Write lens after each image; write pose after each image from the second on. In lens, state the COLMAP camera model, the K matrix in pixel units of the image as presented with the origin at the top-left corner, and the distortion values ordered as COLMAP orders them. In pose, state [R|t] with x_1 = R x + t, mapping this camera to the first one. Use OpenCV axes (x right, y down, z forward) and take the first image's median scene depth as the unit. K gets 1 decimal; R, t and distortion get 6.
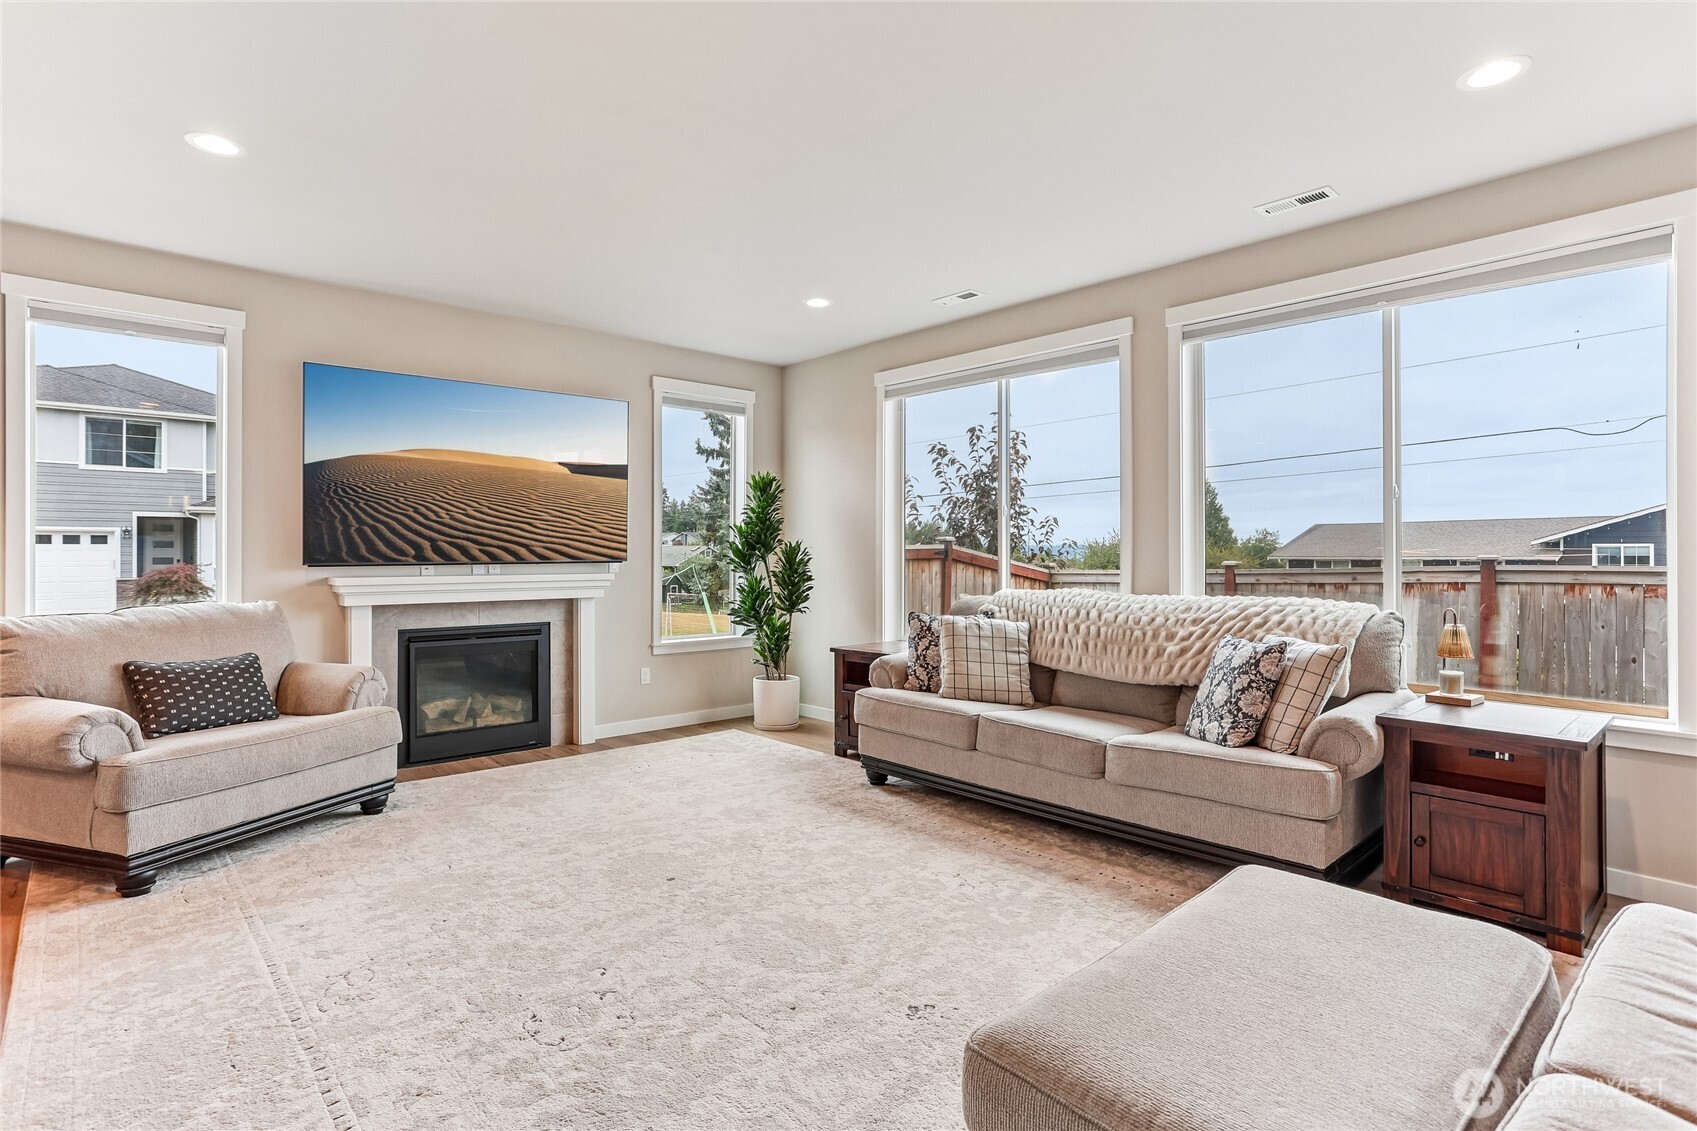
lens RADIAL K [[848.5, 0, 836.4], [0, 848.5, 561.0], [0, 0, 1]] dist [-0.042205, 0.019723]
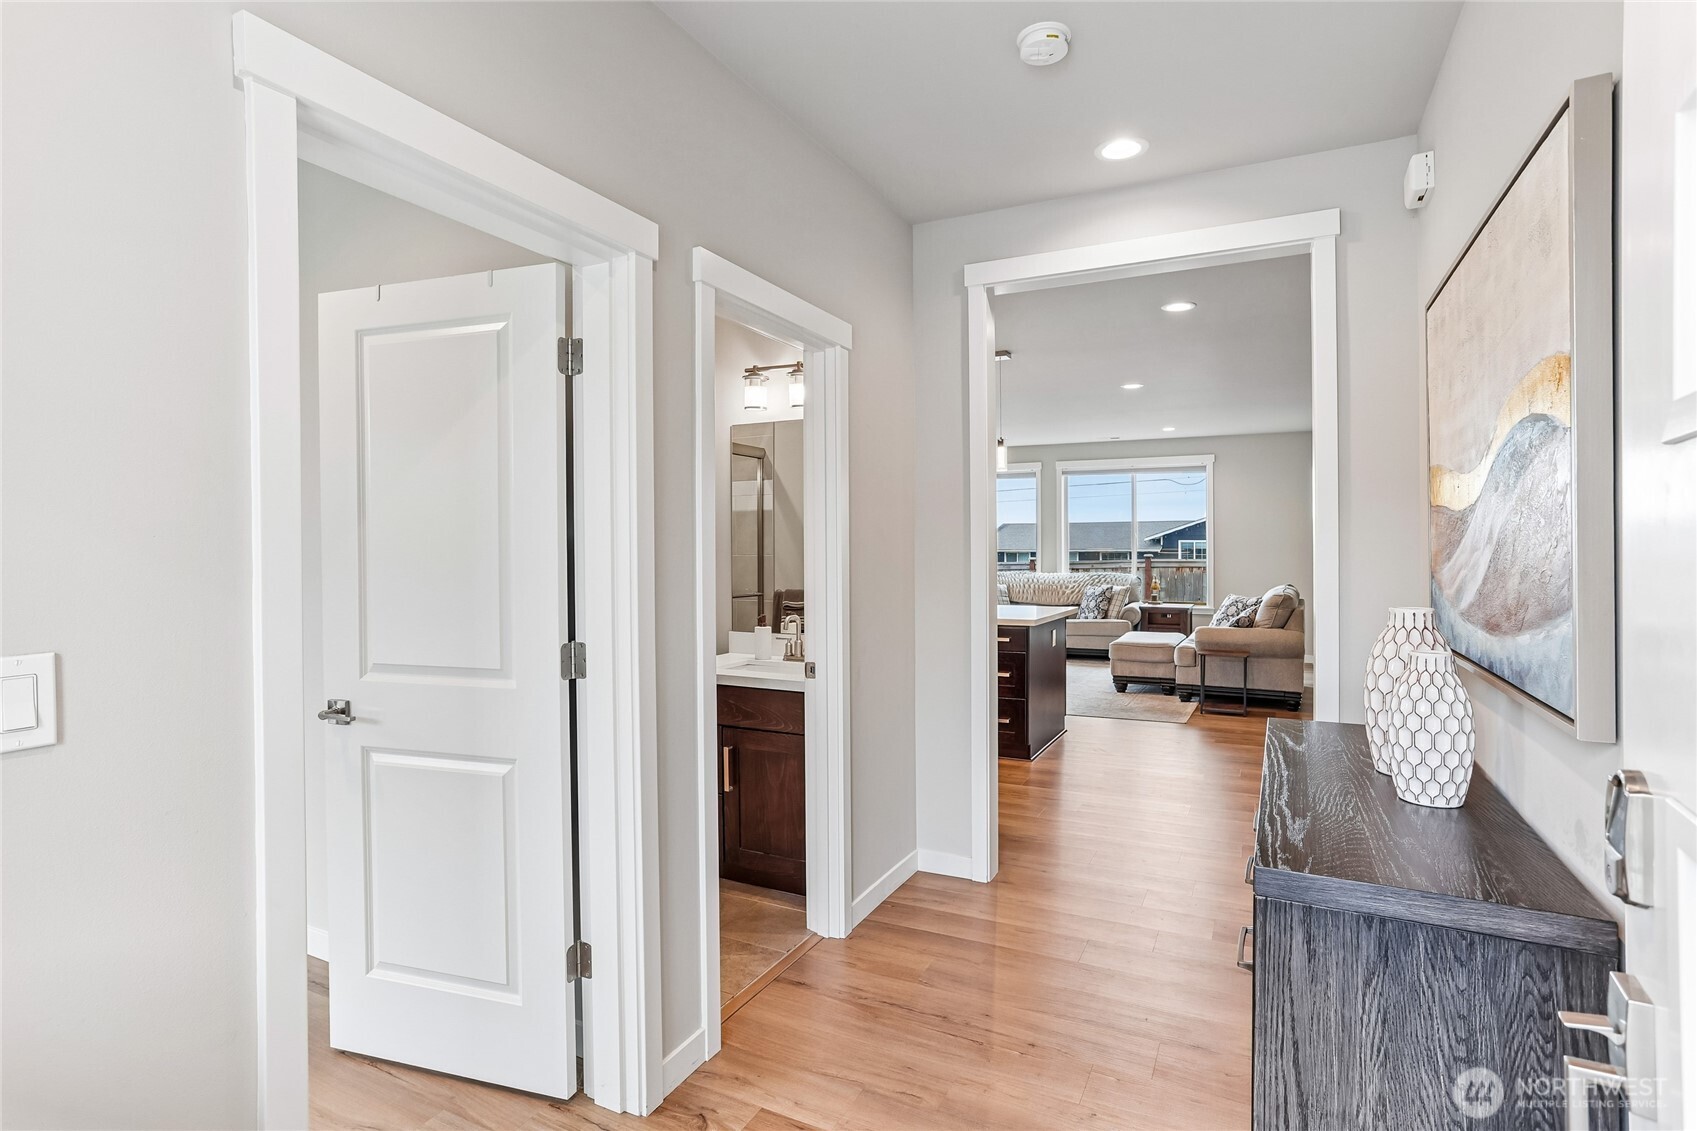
lens RADIAL K [[848.5, 0, 855.7], [0, 848.5, 561.7], [0, 0, 1]] dist [-0.042205, 0.019723]
pose [[0.930079, -0.004834, 0.367329, -1.503475], [-0.000379, 0.999900, 0.014117, -0.040126], [-0.367360, -0.013269, 0.929984, -1.579335]]
